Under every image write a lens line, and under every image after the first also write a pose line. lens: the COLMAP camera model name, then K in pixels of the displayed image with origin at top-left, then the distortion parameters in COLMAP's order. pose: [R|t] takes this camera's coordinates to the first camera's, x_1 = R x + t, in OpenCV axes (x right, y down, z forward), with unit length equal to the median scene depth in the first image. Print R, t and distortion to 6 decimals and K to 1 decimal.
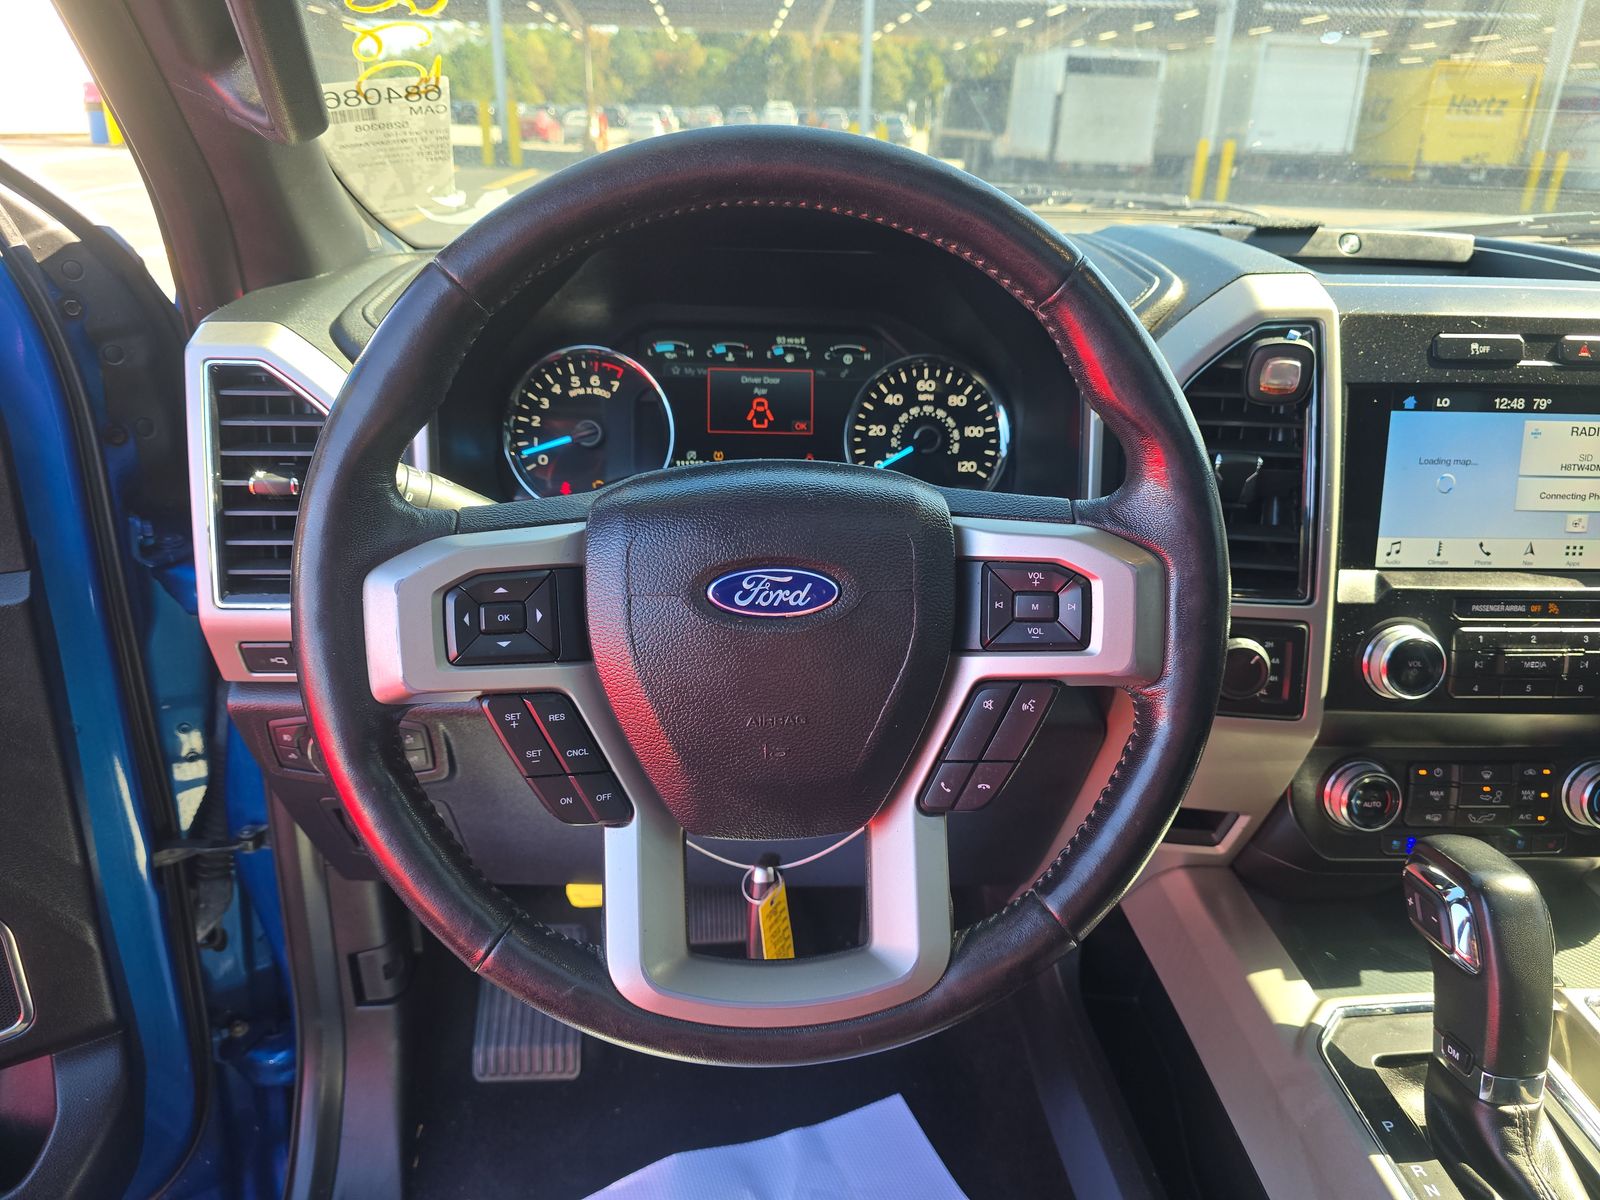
lens RADIAL K [[1099.5, 0, 800.6], [0, 1099.5, 631.0], [0, 0, 1]] dist [0.040925, -0.050911]
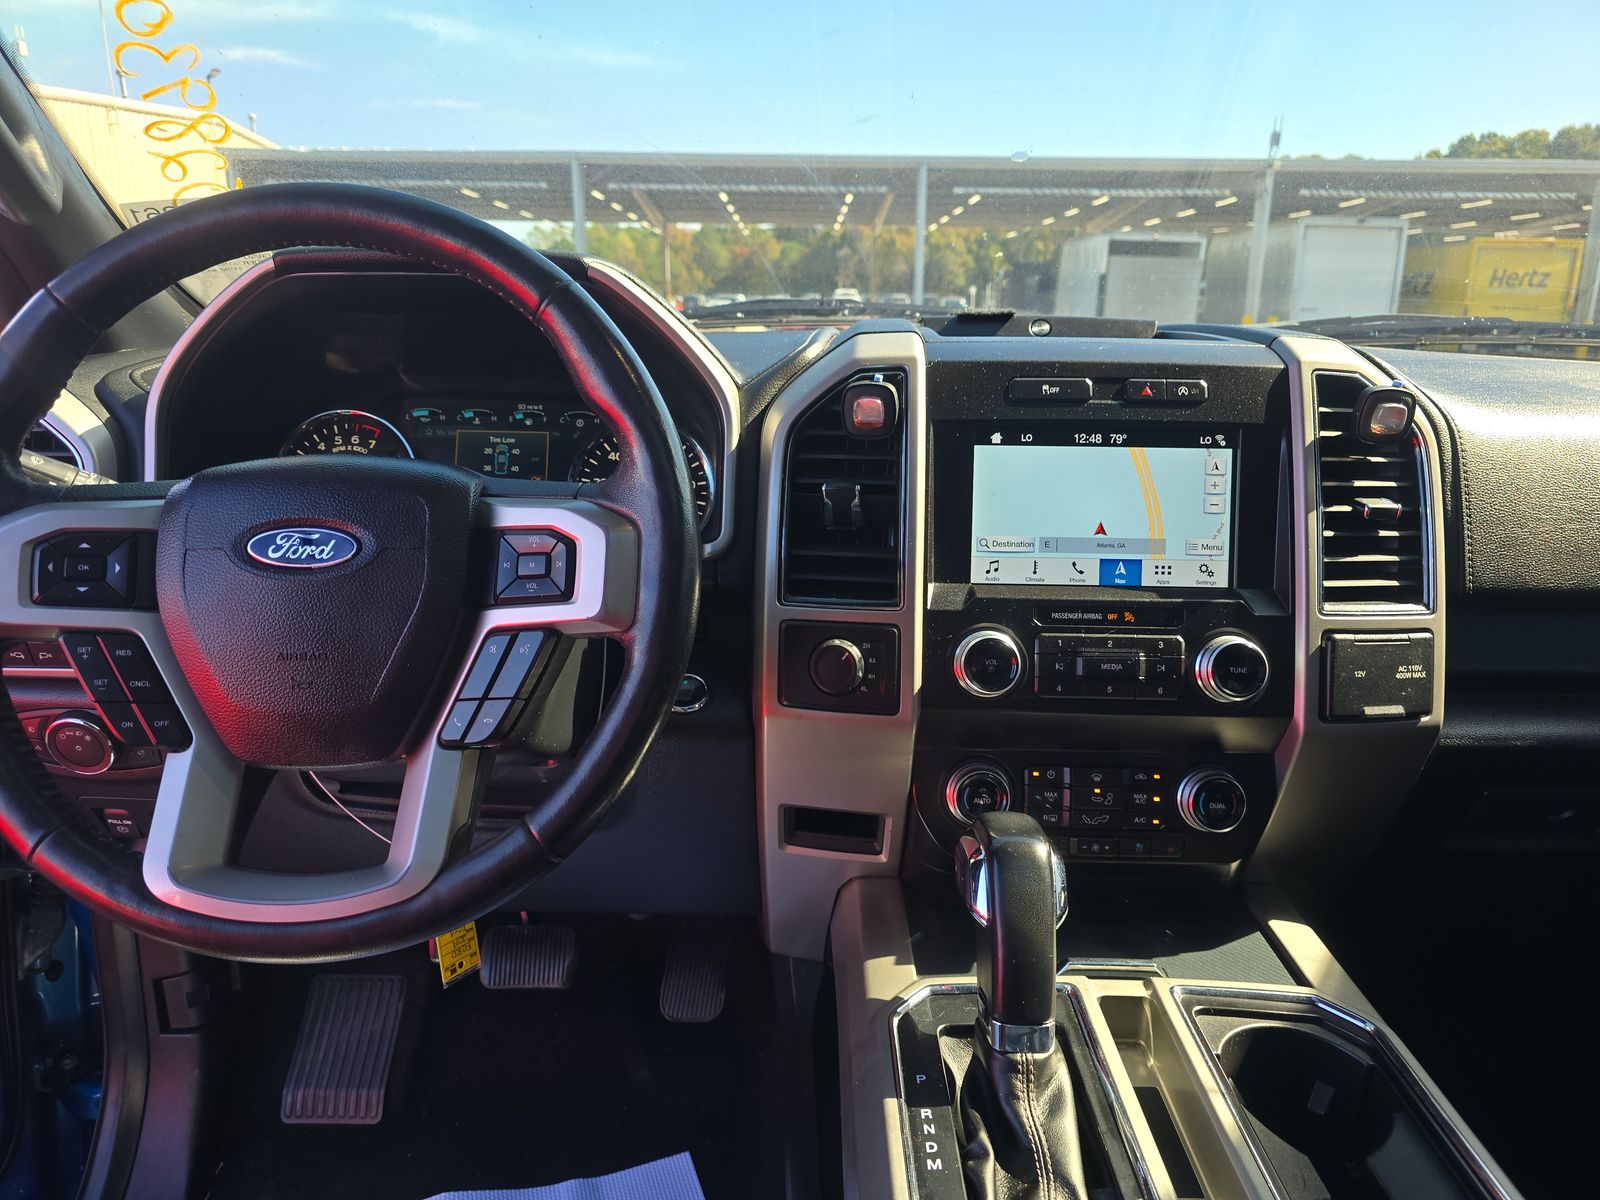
lens RADIAL K [[1099.5, 0, 800.6], [0, 1099.5, 631.0], [0, 0, 1]] dist [0.040925, -0.050911]
pose [[0.997972, 0.006571, -0.063318, 0.347830], [-0.015702, 0.989334, -0.144817, 0.129368], [0.061691, 0.145518, 0.987430, -0.082325]]
